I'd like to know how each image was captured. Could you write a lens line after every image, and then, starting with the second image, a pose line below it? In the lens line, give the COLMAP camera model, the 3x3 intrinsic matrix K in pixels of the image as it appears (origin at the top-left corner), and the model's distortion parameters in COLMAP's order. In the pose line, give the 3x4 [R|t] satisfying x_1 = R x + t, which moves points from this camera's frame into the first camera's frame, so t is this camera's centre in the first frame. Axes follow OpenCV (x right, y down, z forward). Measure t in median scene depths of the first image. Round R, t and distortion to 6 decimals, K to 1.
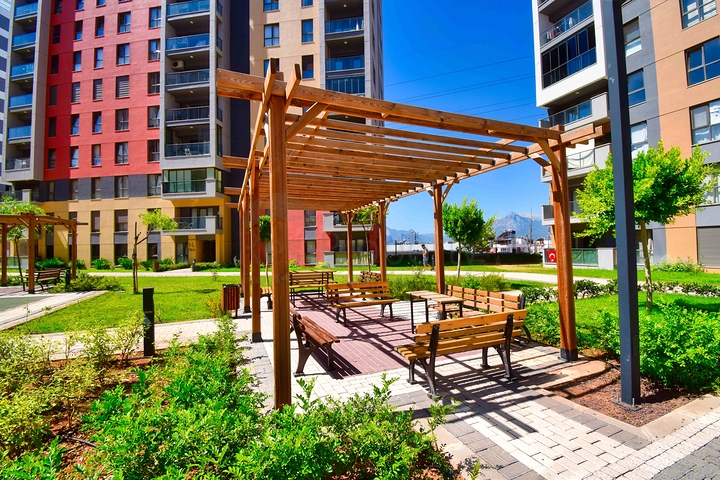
lens RADIAL K [[318.6, 0, 360.0], [0, 318.6, 240.0], [0, 0, 1]] dist [0.000862, -0.013726]
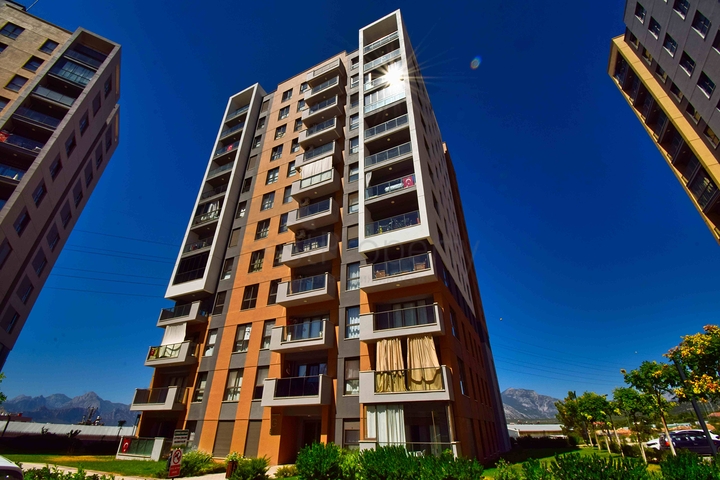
lens RADIAL K [[318.6, 0, 360.0], [0, 318.6, 240.0], [0, 0, 1]] dist [0.000862, -0.013726]
pose [[0.746997, 0.346624, 0.567316, 0.382239], [-0.025176, 0.867464, -0.496863, -0.037091], [-0.664351, 0.356872, 0.656720, -0.370560]]
